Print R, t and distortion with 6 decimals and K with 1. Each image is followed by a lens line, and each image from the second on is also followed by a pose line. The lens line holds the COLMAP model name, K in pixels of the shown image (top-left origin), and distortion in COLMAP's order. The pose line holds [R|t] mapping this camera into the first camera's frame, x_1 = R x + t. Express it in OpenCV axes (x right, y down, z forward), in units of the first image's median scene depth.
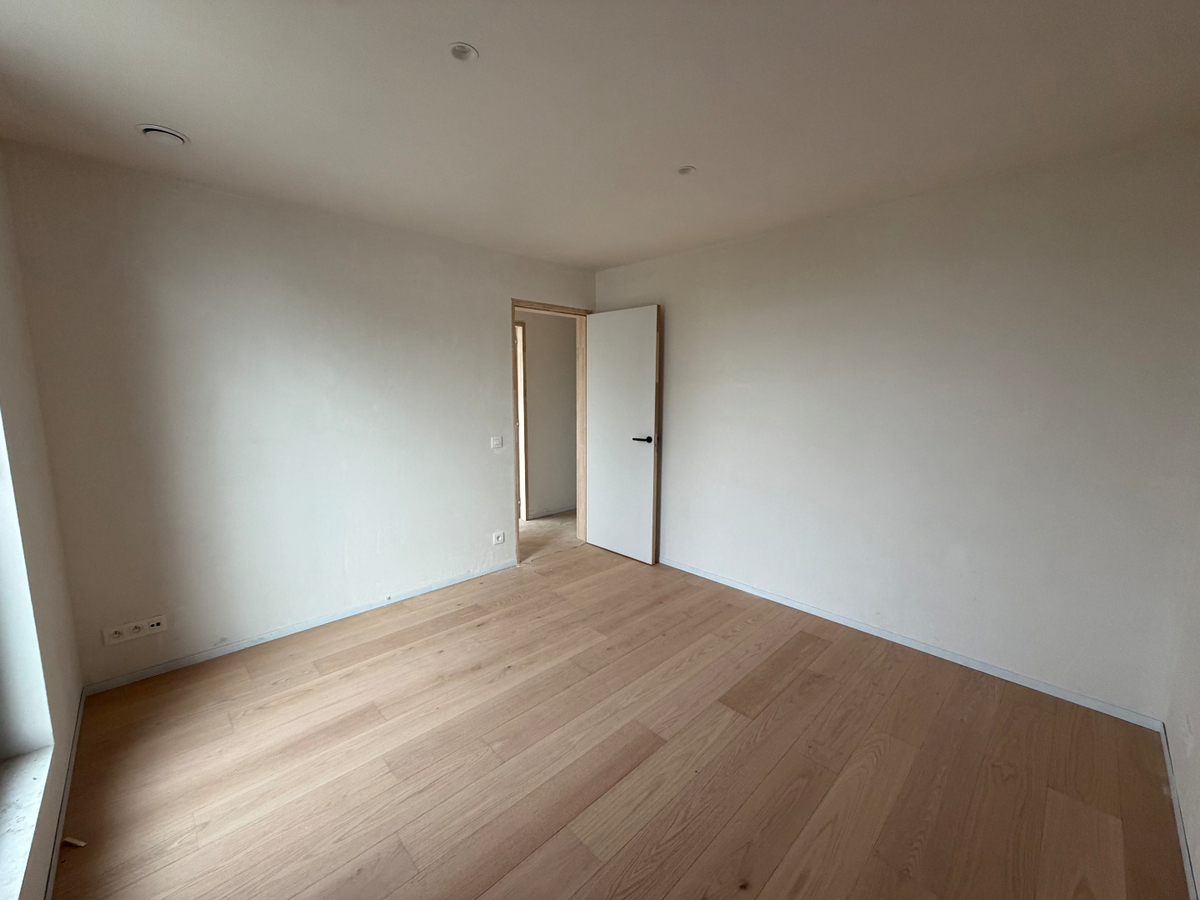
lens RADIAL K [[475.1, 0, 597.8], [0, 475.1, 448.9], [0, 0, 1]] dist [0.000276, -0.000260]
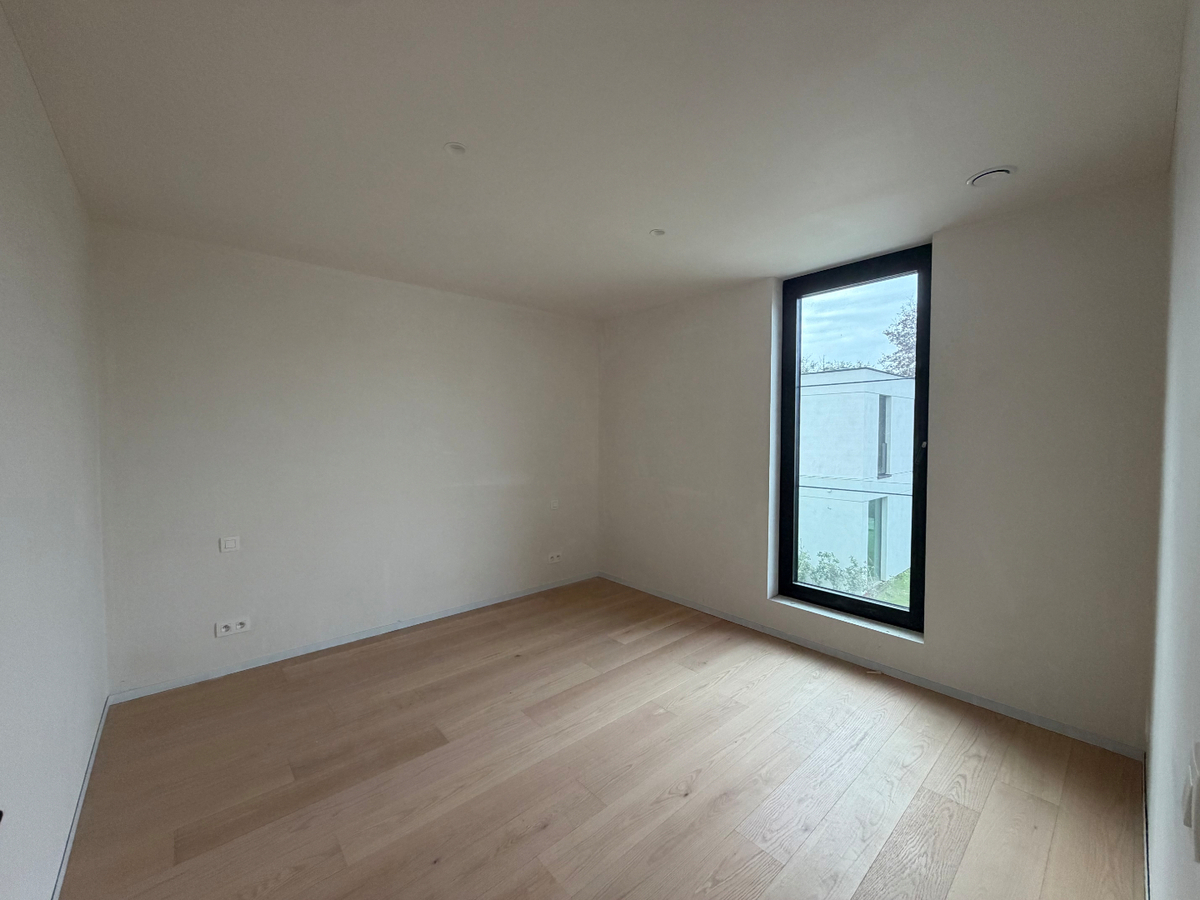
lens RADIAL K [[475.1, 0, 597.8], [0, 475.1, 448.9], [0, 0, 1]] dist [0.000276, -0.000260]
pose [[-0.998842, -0.000740, 0.048102, -0.089884], [0.007437, 0.985488, 0.169582, -0.207113], [-0.047529, 0.169743, -0.984342, 1.755292]]
